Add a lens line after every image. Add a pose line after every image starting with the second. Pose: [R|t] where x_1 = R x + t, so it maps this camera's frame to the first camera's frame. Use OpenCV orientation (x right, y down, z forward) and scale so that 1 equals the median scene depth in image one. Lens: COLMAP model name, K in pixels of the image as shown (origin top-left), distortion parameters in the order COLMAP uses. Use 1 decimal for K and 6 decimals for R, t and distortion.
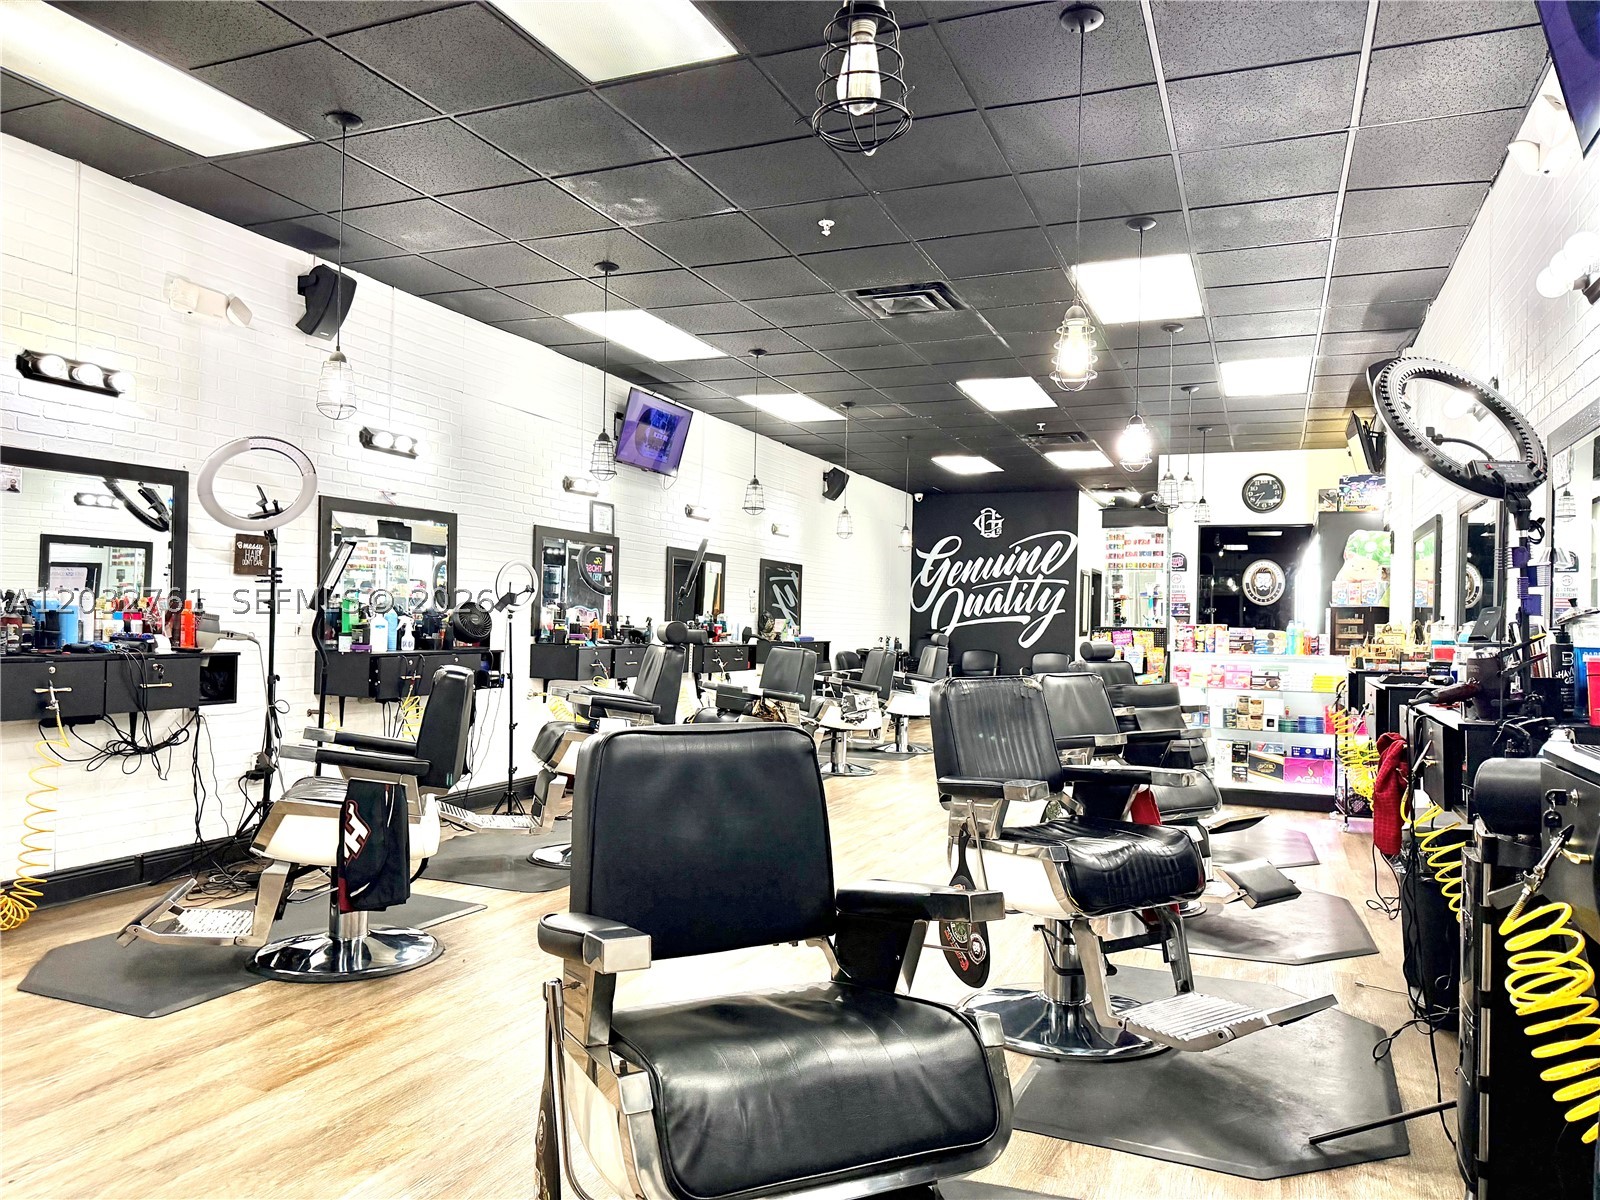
lens RADIAL K [[1127.2, 0, 788.7], [0, 1127.2, 612.6], [0, 0, 1]] dist [0.068742, -0.084914]
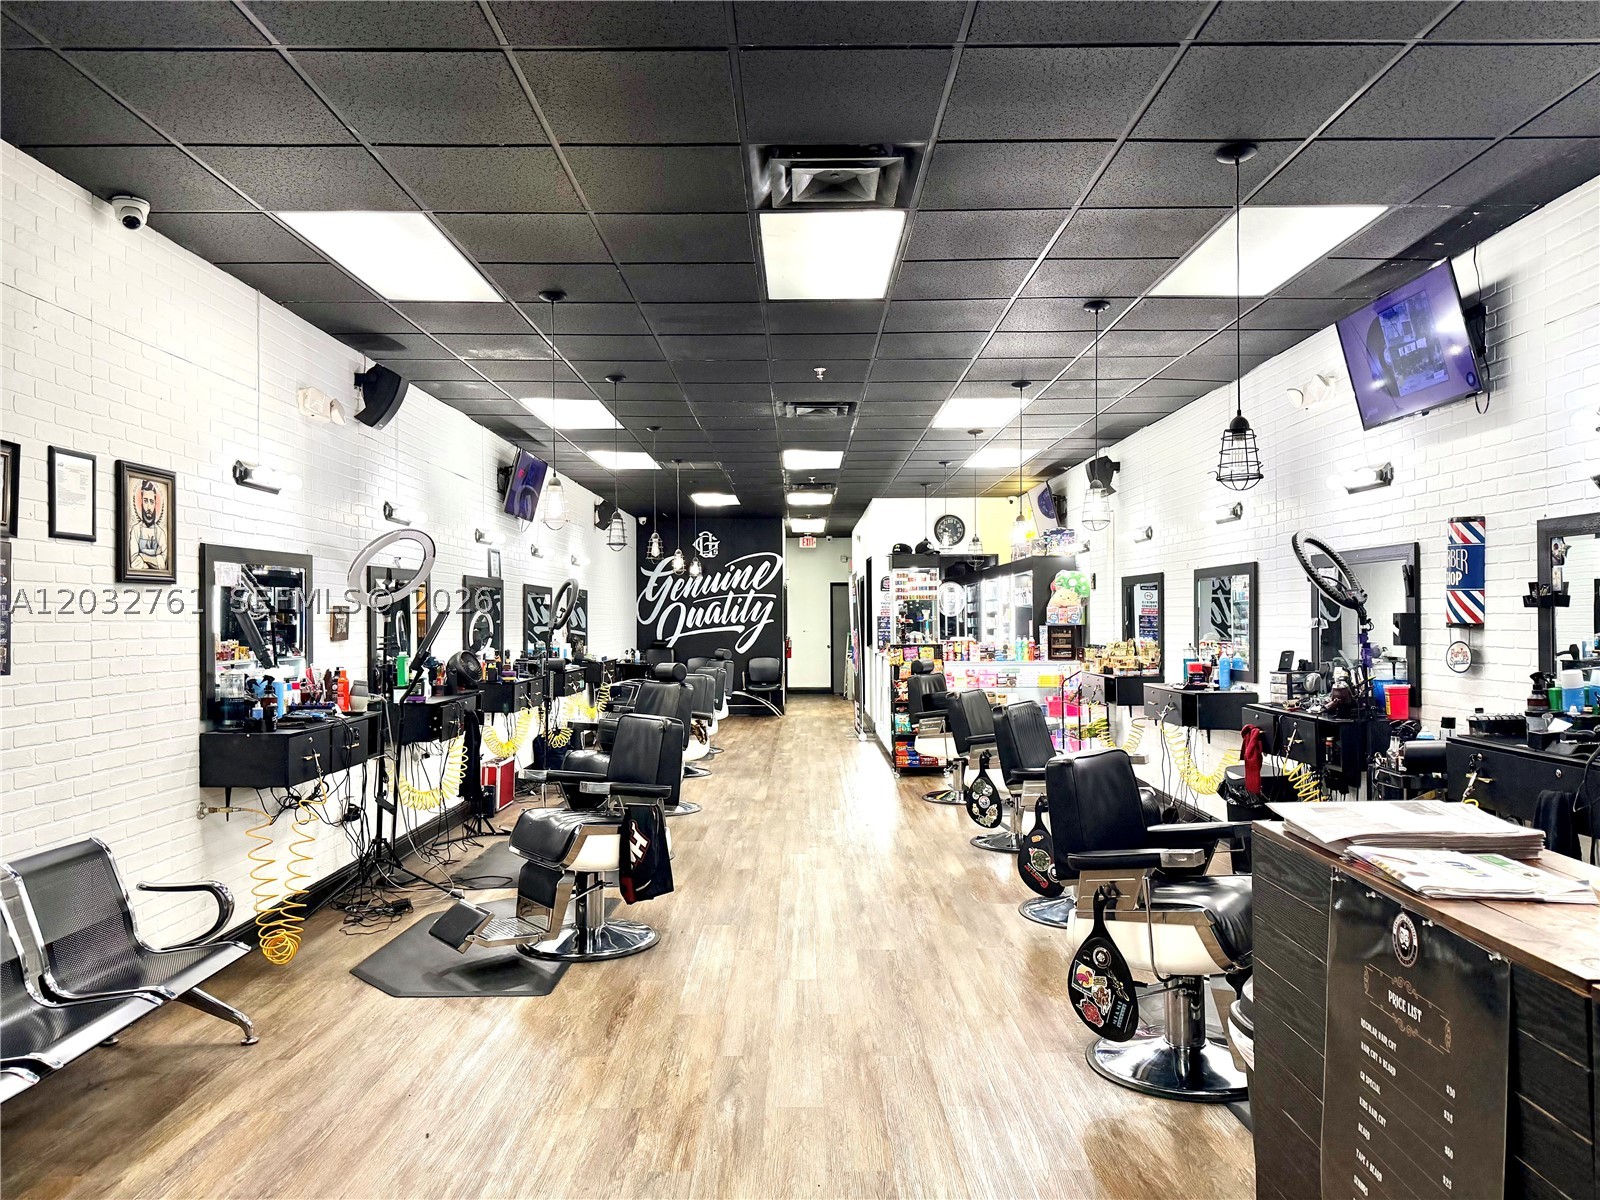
lens RADIAL K [[1127.2, 0, 802.5], [0, 1127.2, 605.5], [0, 0, 1]] dist [0.068742, -0.084914]
pose [[0.919988, -0.023359, 0.391249, -0.256463], [0.022297, 0.999725, 0.007258, -0.034803], [-0.391311, 0.002046, 0.920256, -0.116242]]
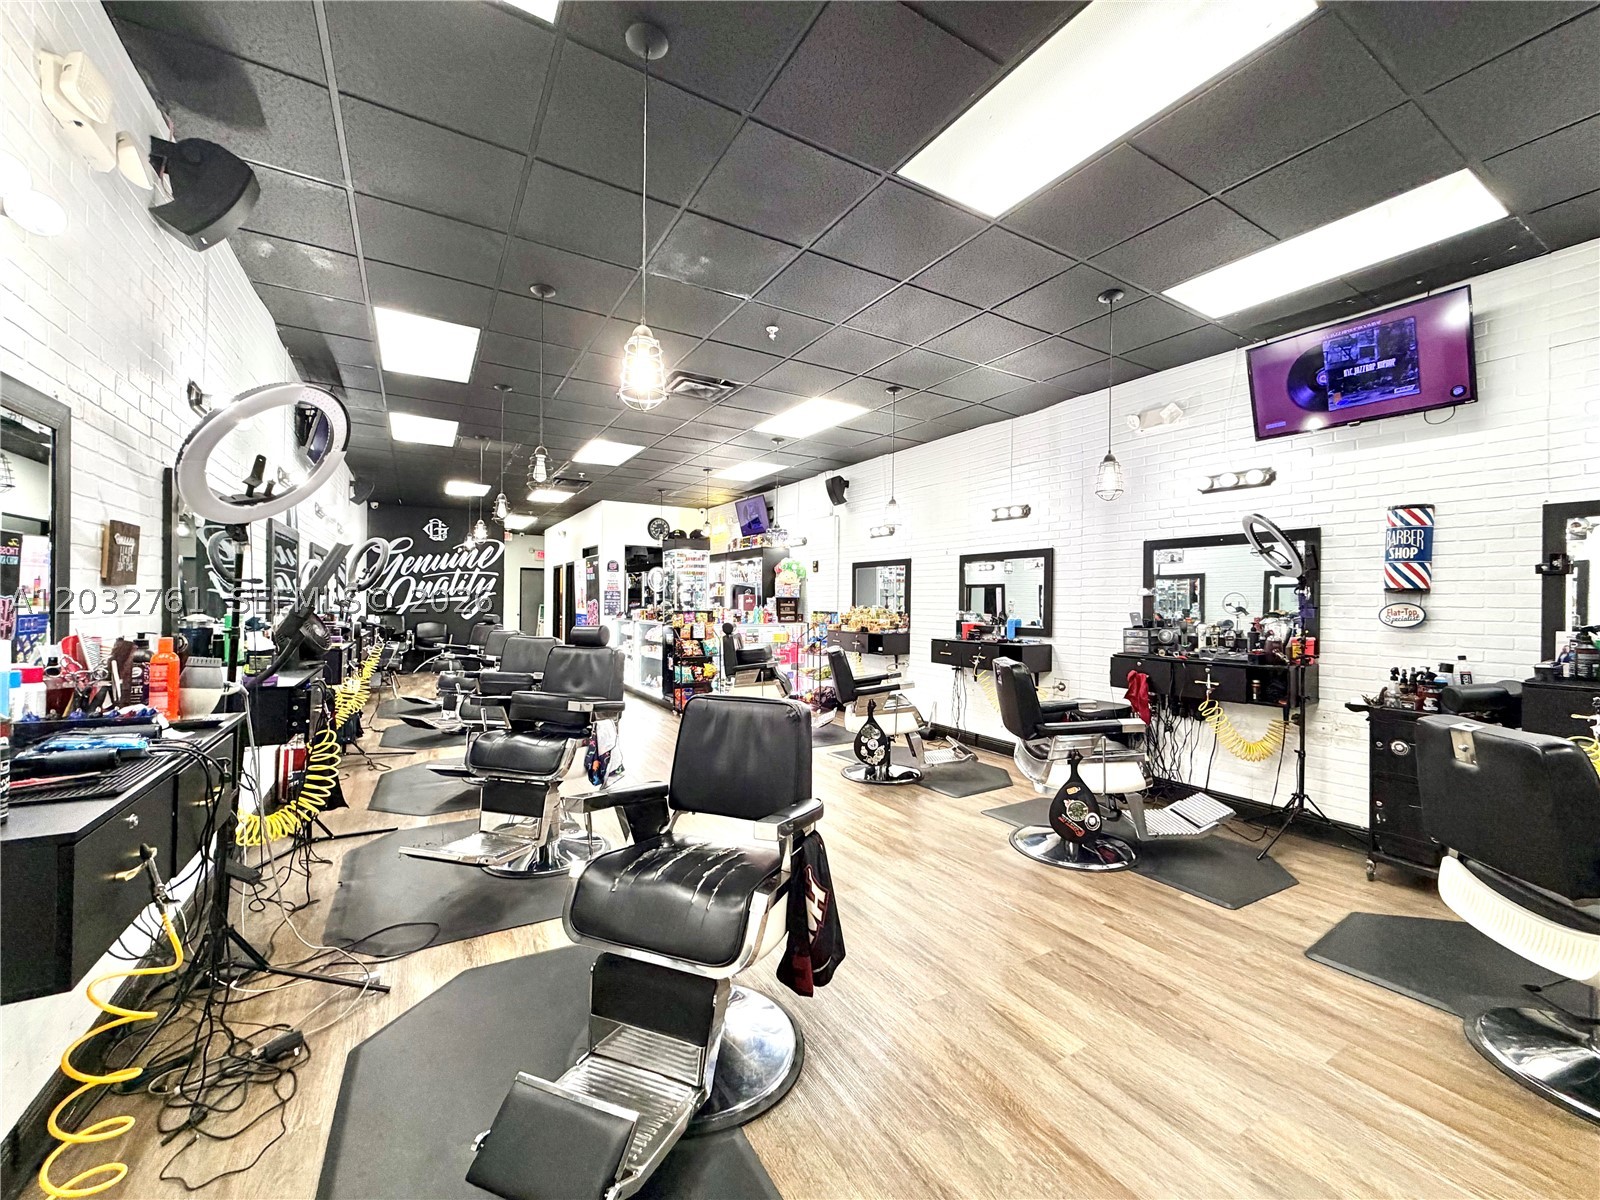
lens RADIAL K [[640.5, 0, 796.3], [0, 640.5, 600.4], [0, 0, 1]] dist [-0.001444, 0.000039]
pose [[0.591806, -0.015050, 0.805940, -0.279824], [-0.005138, 0.999735, 0.022442, -0.018249], [-0.806064, -0.017422, 0.591572, 0.255286]]
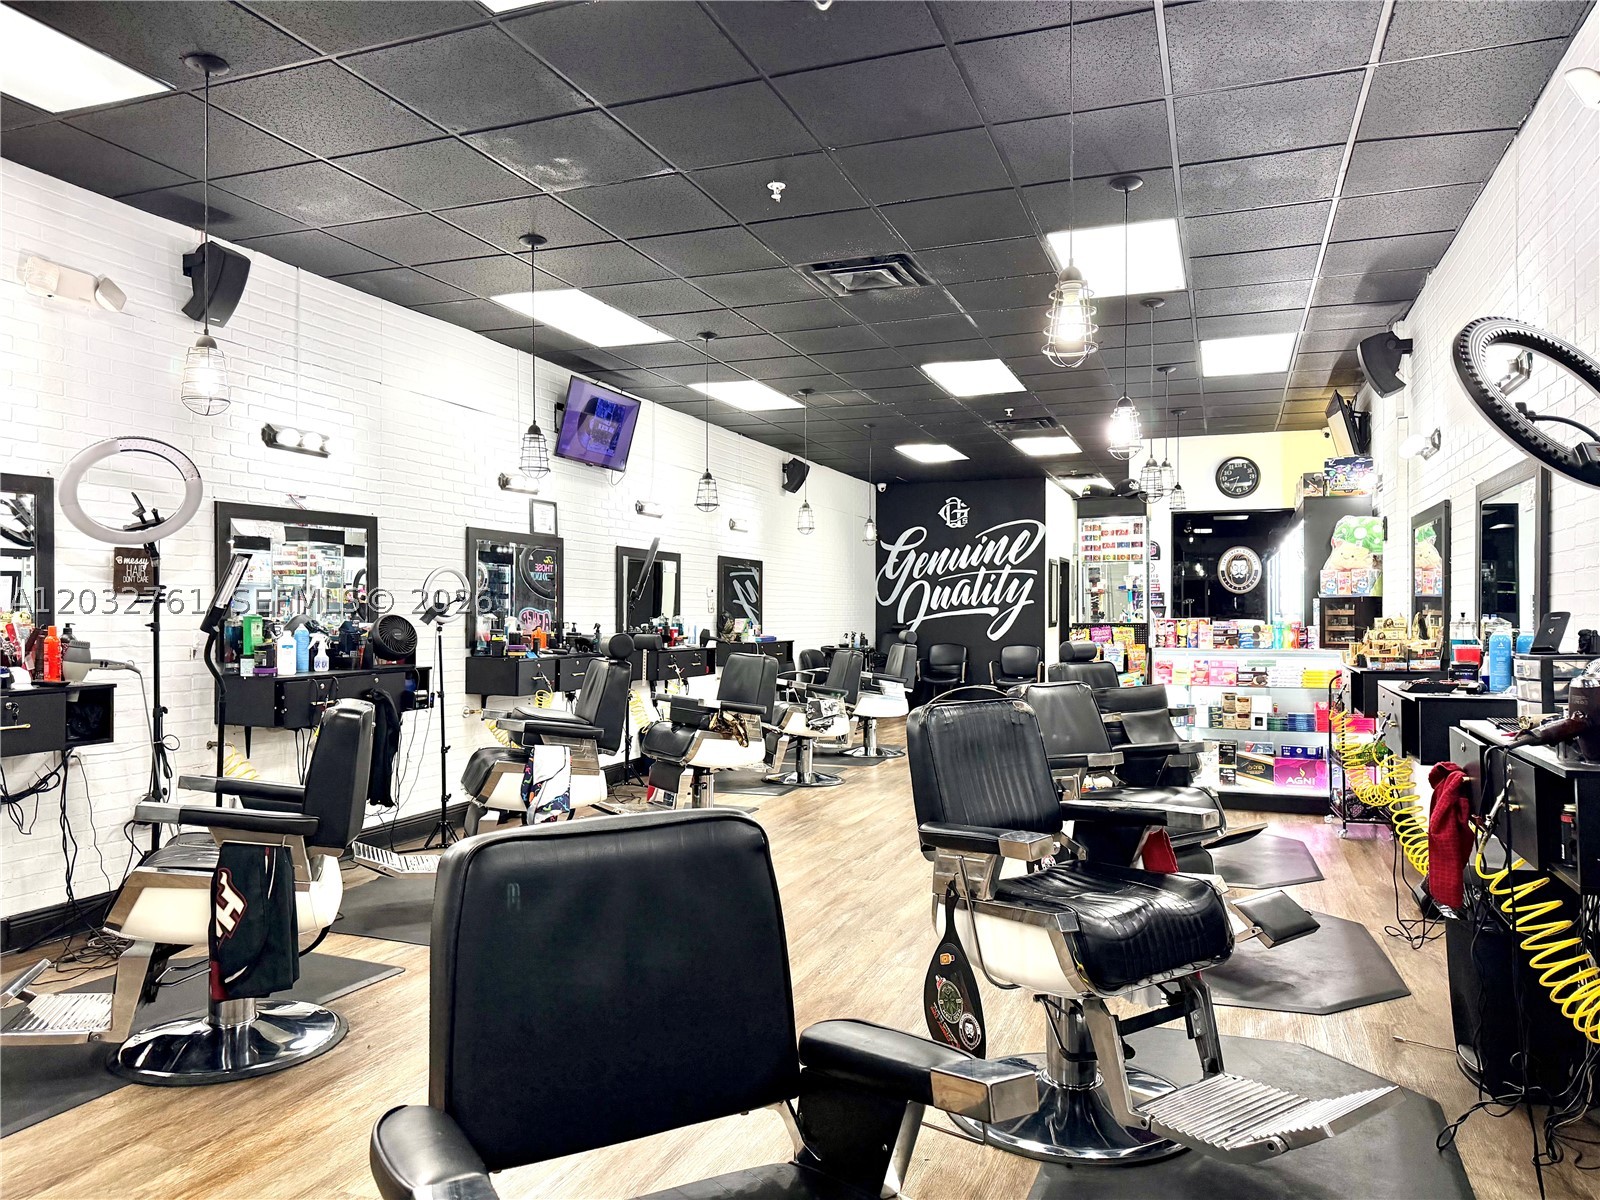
lens RADIAL K [[1127.2, 0, 790.1], [0, 1127.2, 611.9], [0, 0, 1]] dist [0.068742, -0.084914]
pose [[0.999212, -0.021802, 0.033160, 0.003528], [0.021523, 0.999730, 0.008723, -0.008109], [-0.033341, -0.008002, 0.999412, 0.051622]]
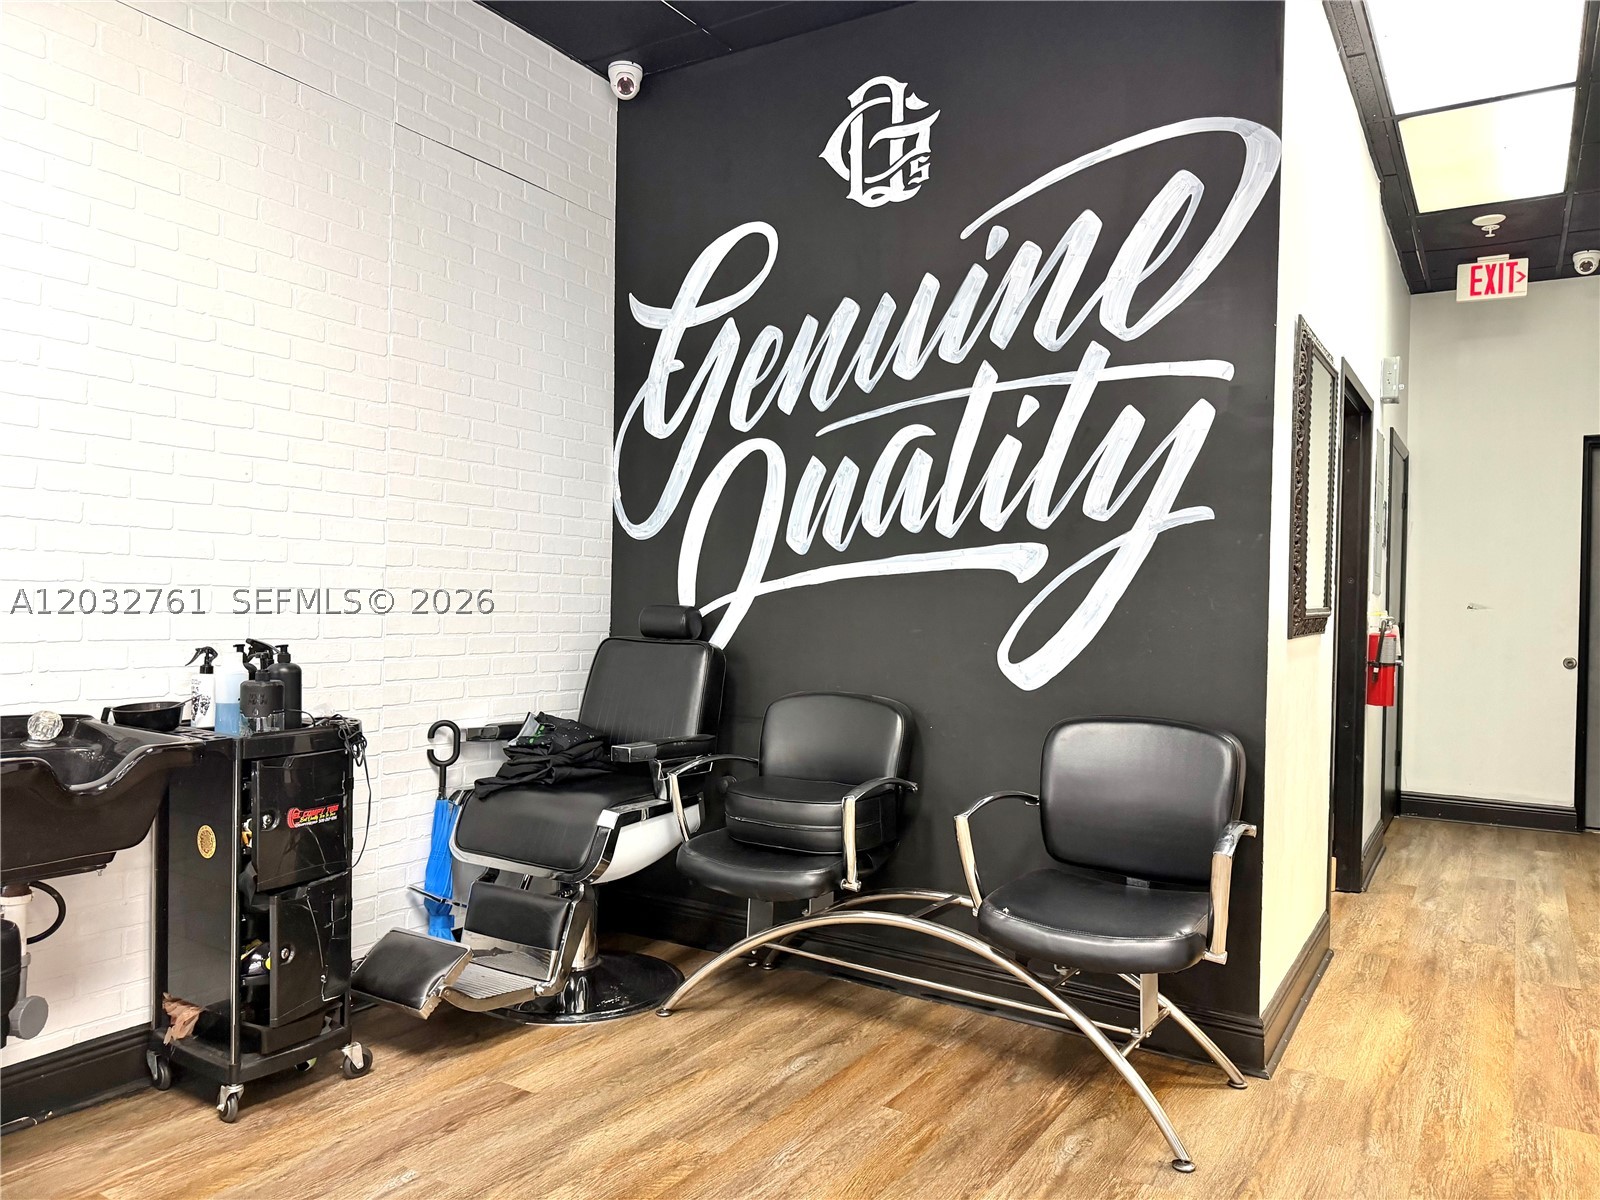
lens RADIAL K [[1127.2, 0, 801.0], [0, 1127.2, 622.1], [0, 0, 1]] dist [0.068742, -0.084914]
pose [[0.988484, 0.000404, -0.151326, 0.281399], [0.003464, 0.999674, 0.025293, 0.017504], [0.151287, -0.025525, 0.988160, 1.097900]]
